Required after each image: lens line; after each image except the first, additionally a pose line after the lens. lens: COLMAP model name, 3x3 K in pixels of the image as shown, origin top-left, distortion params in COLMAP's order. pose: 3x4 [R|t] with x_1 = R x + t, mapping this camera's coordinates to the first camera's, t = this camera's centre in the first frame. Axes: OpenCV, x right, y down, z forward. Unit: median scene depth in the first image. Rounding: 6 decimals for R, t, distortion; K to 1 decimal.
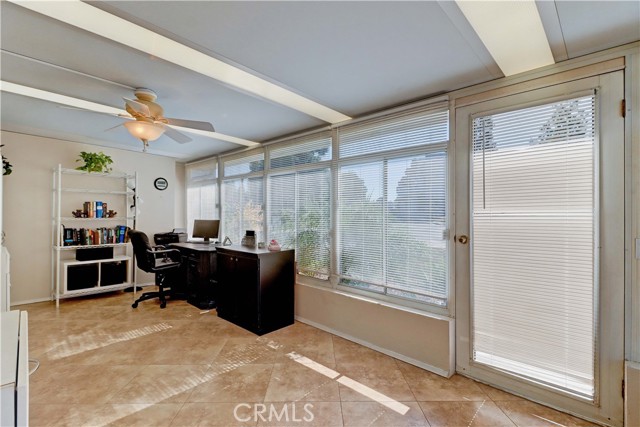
lens RADIAL K [[300.5, 0, 327.0], [0, 300.5, 209.9], [0, 0, 1]] dist [0.013254, -0.012165]
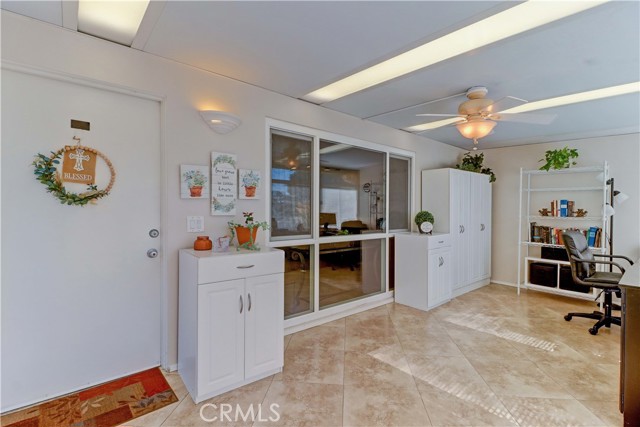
lens RADIAL K [[296.6, 0, 321.5], [0, 296.6, 211.6], [0, 0, 1]] dist [0.018045, -0.013274]
pose [[-0.119263, 0.005044, -0.992850, 0.397047], [-0.003712, 0.999978, 0.005526, 0.010720], [0.992856, 0.004344, -0.119241, 0.528867]]
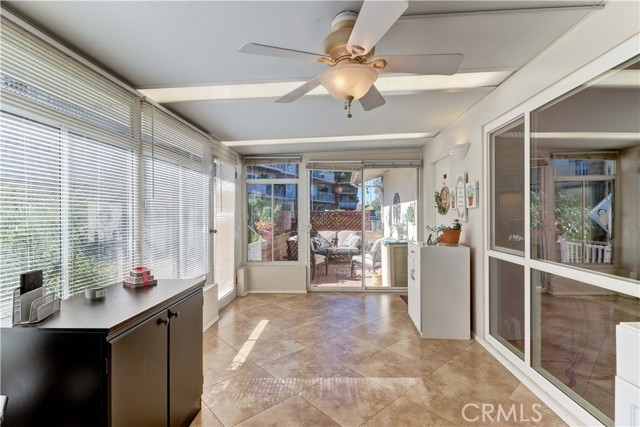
lens RADIAL K [[300.5, 0, 327.0], [0, 300.5, 209.9], [0, 0, 1]] dist [0.013254, -0.012165]
pose [[-0.656798, 0.005726, 0.754045, -0.912387], [-0.004991, 0.999916, -0.011940, 0.002406], [-0.754050, -0.011606, -0.656714, 1.265888]]
